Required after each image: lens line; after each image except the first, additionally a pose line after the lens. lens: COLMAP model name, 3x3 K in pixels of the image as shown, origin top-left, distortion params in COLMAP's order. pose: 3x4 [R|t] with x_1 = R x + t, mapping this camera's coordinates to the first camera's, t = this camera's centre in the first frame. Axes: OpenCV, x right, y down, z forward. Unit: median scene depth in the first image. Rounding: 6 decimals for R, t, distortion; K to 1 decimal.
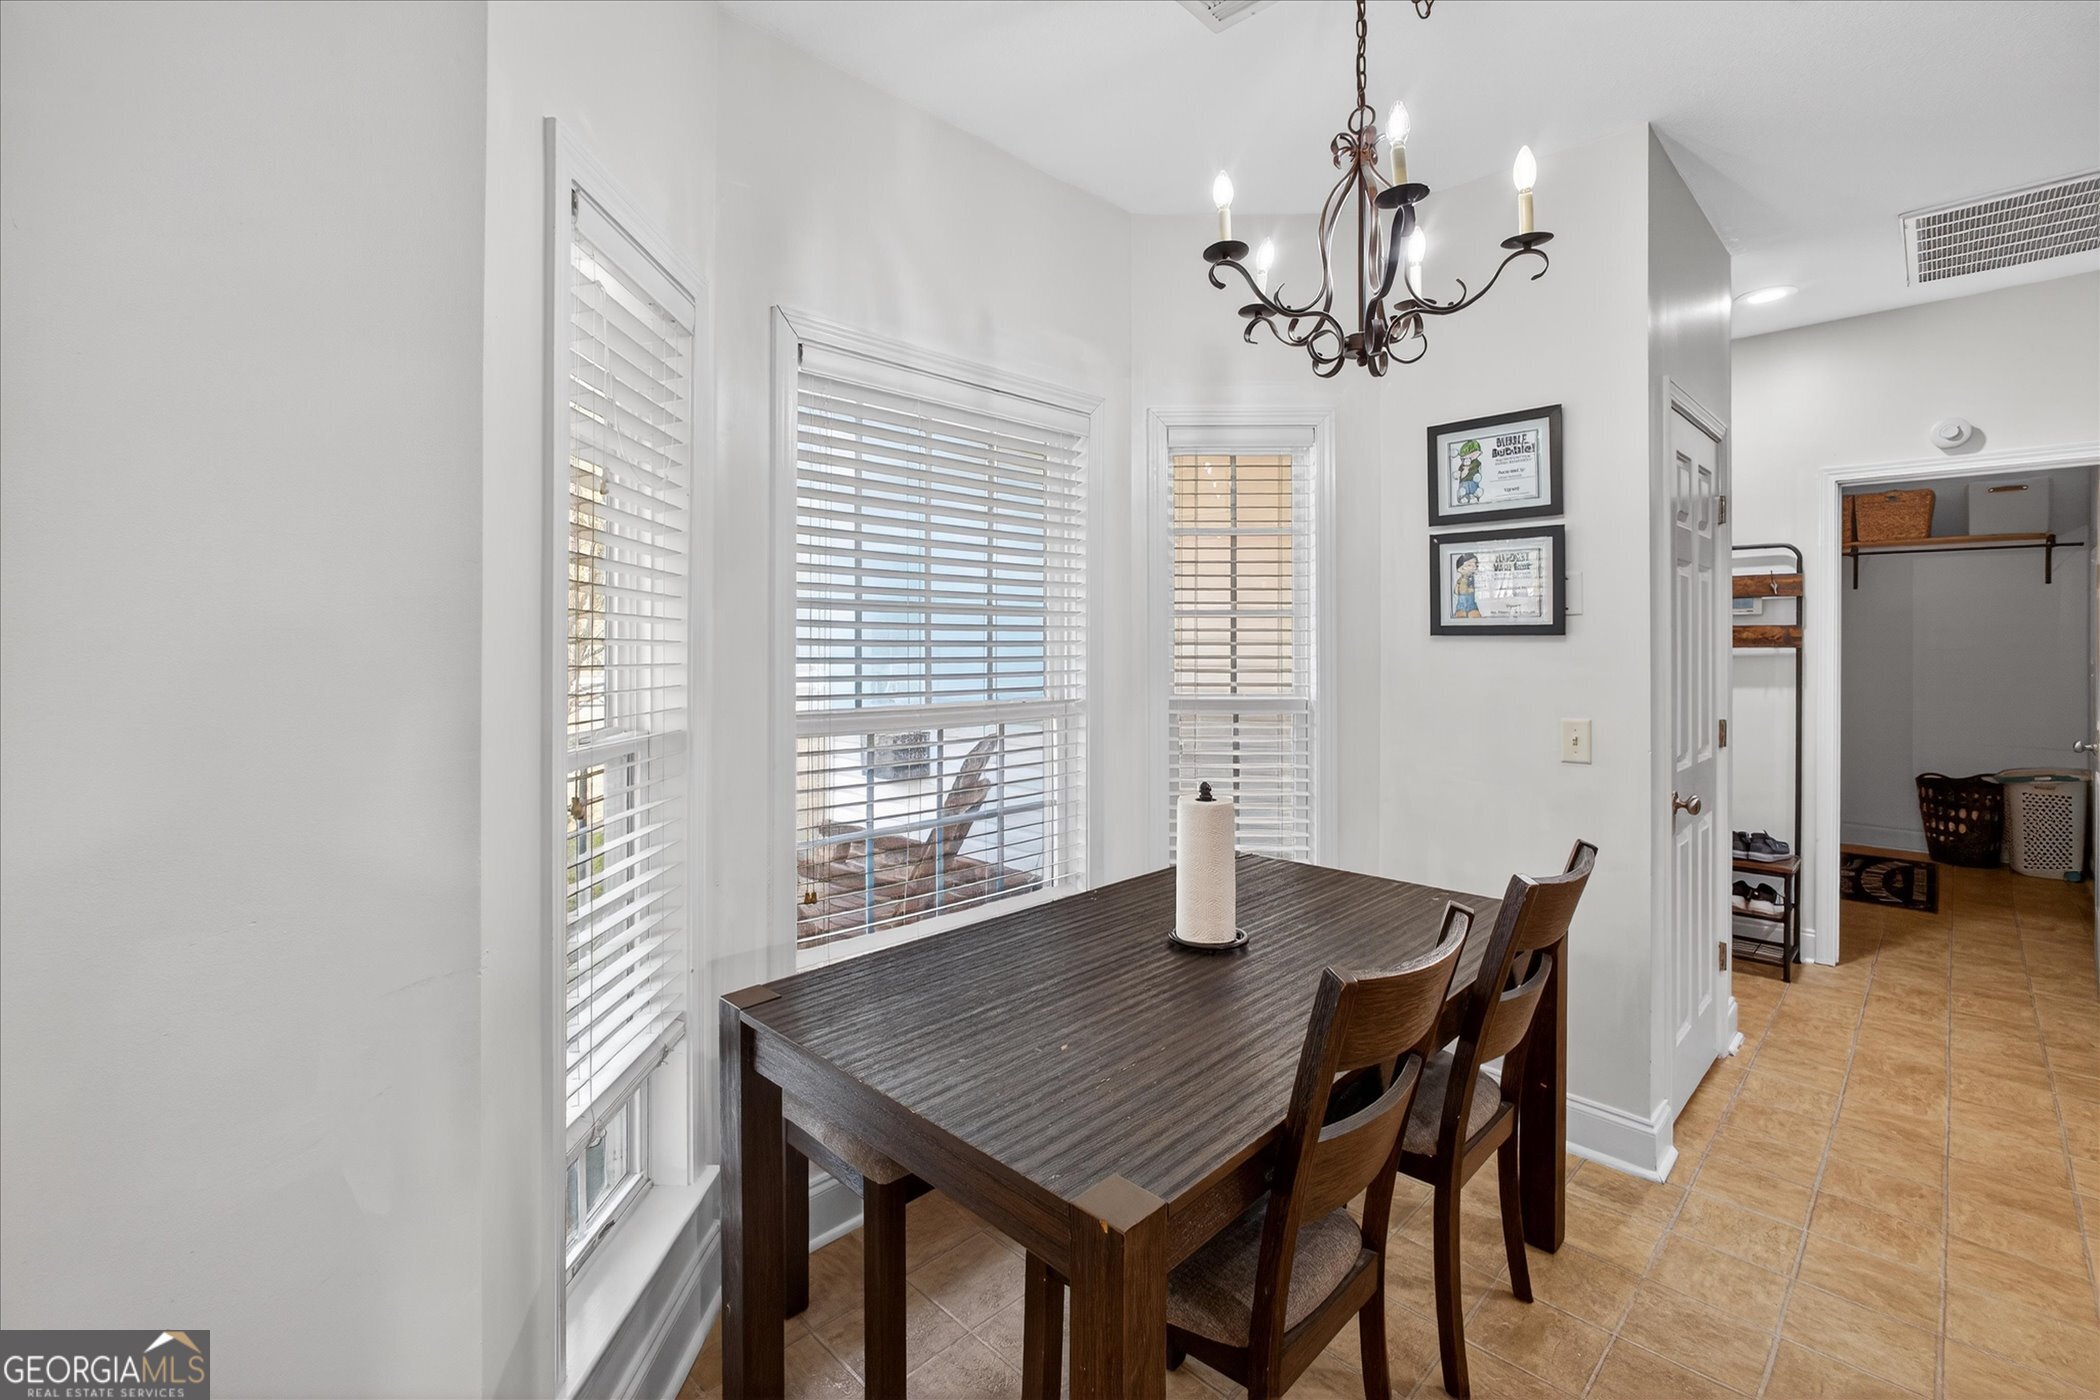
lens RADIAL K [[922.0, 0, 1048.7], [0, 922.0, 638.7], [0, 0, 1]] dist [-0.009624, 0.004090]
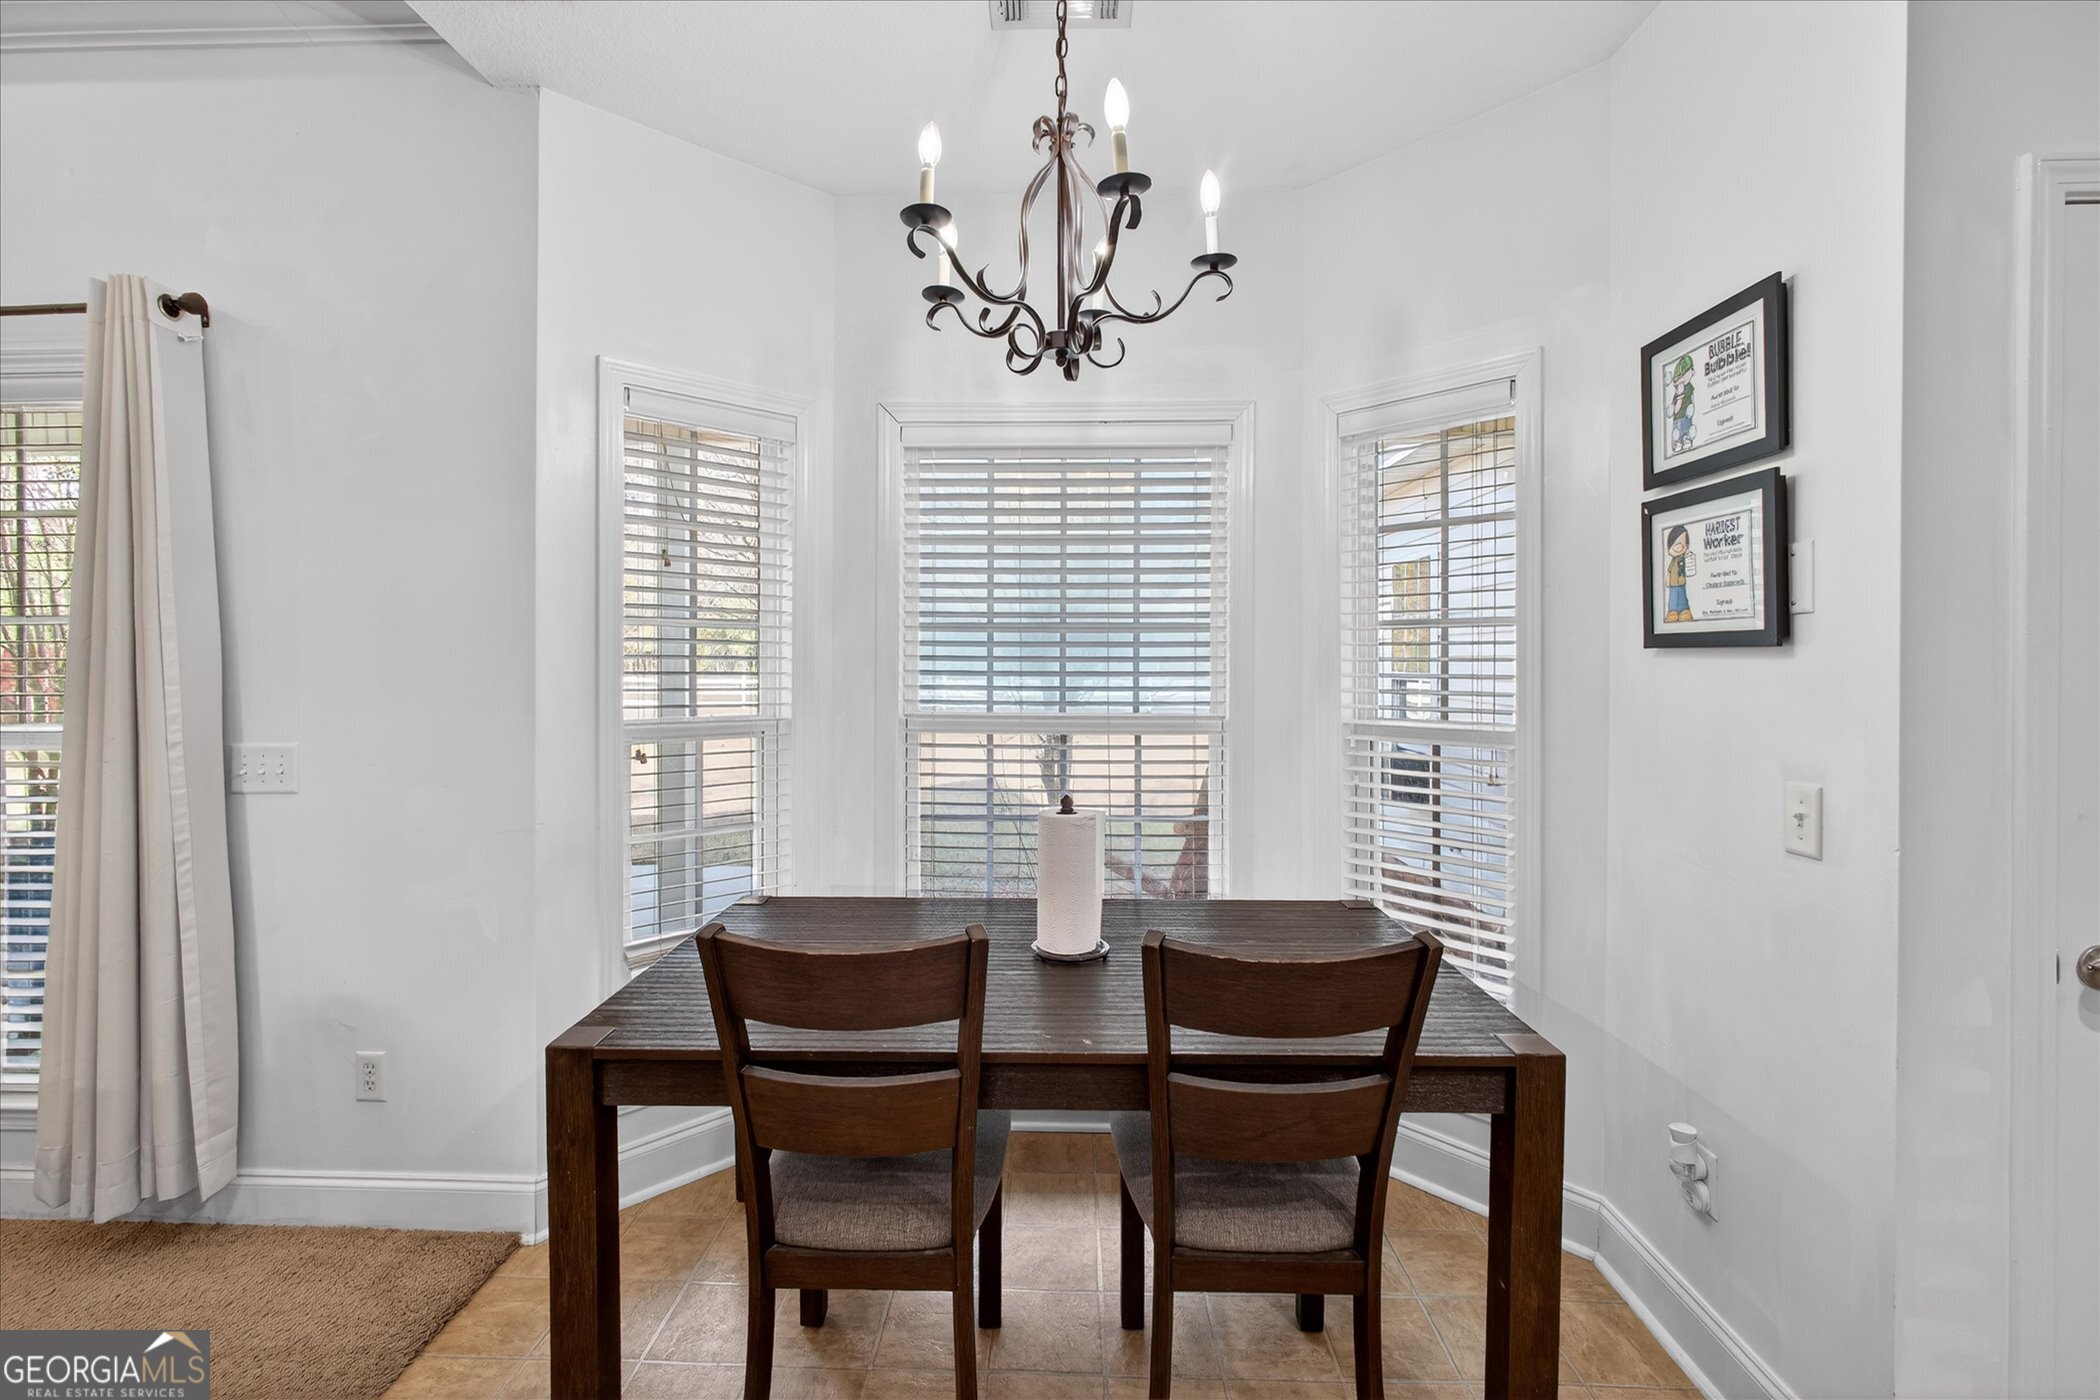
lens RADIAL K [[922.0, 0, 1013.3], [0, 922.0, 661.1], [0, 0, 1]] dist [-0.009624, 0.004090]
pose [[0.673090, 0.002833, -0.739555, 0.614339], [0.004120, 0.999963, 0.007581, -0.000730], [0.739549, -0.008150, 0.673054, 0.185471]]
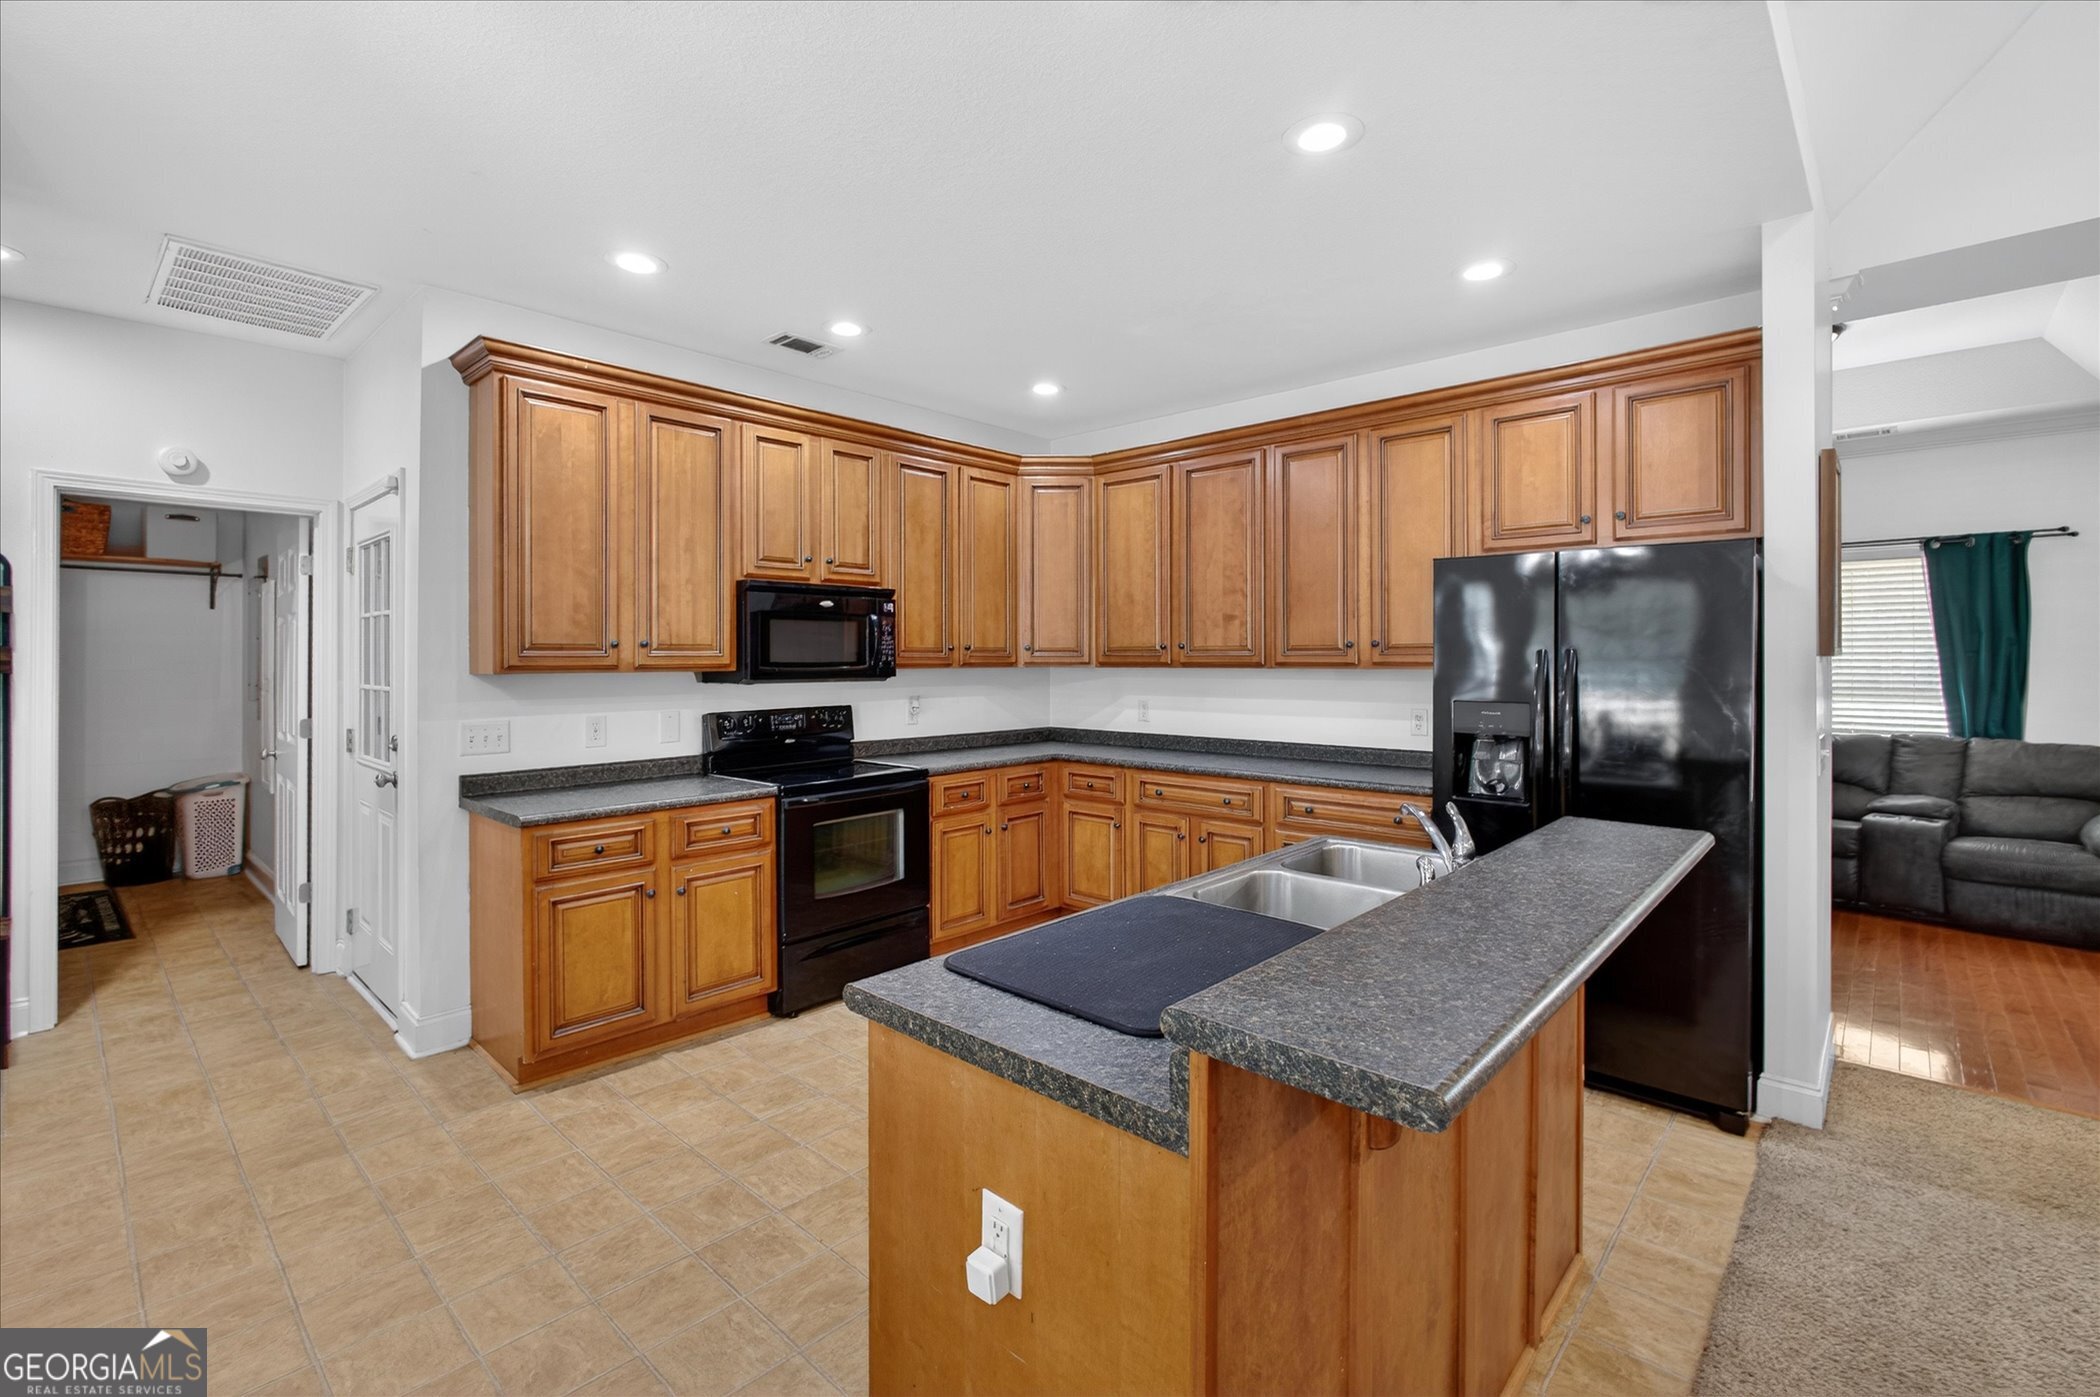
lens RADIAL K [[922.0, 0, 1031.4], [0, 922.0, 656.7], [0, 0, 1]] dist [-0.009624, 0.004090]
pose [[-0.032310, -0.001931, 0.999476, -0.089508], [0.000133, 0.999998, 0.001936, -0.009490], [-0.999478, 0.000195, -0.032309, 0.102444]]
